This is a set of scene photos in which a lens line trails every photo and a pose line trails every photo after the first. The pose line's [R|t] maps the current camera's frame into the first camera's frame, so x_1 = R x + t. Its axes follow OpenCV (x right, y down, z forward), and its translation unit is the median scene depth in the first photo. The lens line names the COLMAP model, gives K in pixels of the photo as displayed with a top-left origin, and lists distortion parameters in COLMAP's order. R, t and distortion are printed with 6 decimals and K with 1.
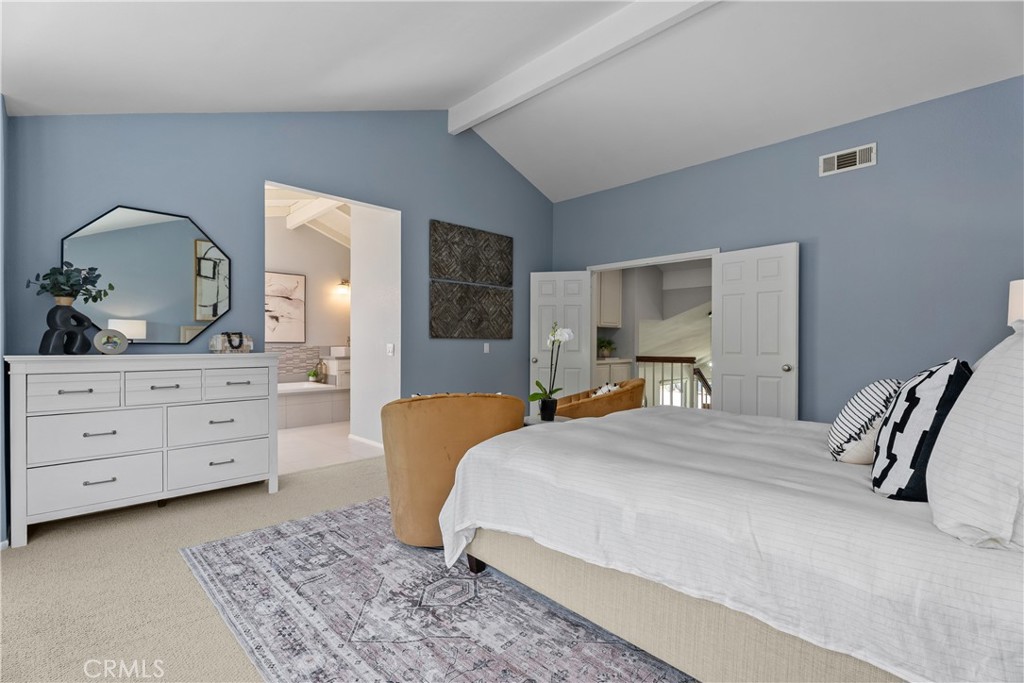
lens RADIAL K [[457.4, 0, 513.2], [0, 457.4, 341.7], [0, 0, 1]] dist [0.002766, 0.000381]
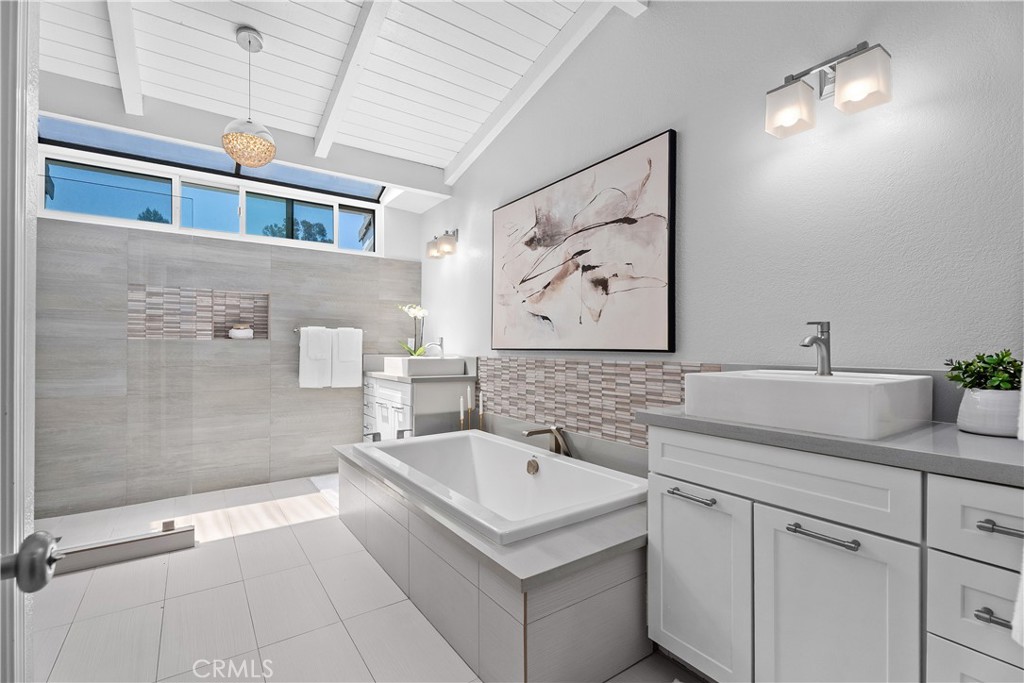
lens RADIAL K [[457.4, 0, 512.4], [0, 457.4, 343.2], [0, 0, 1]] dist [0.002766, 0.000381]
pose [[-0.177474, -0.008291, -0.984091, -0.141589], [-0.007707, 0.999946, -0.007034, -0.000373], [0.984095, 0.006336, -0.177528, 0.980079]]
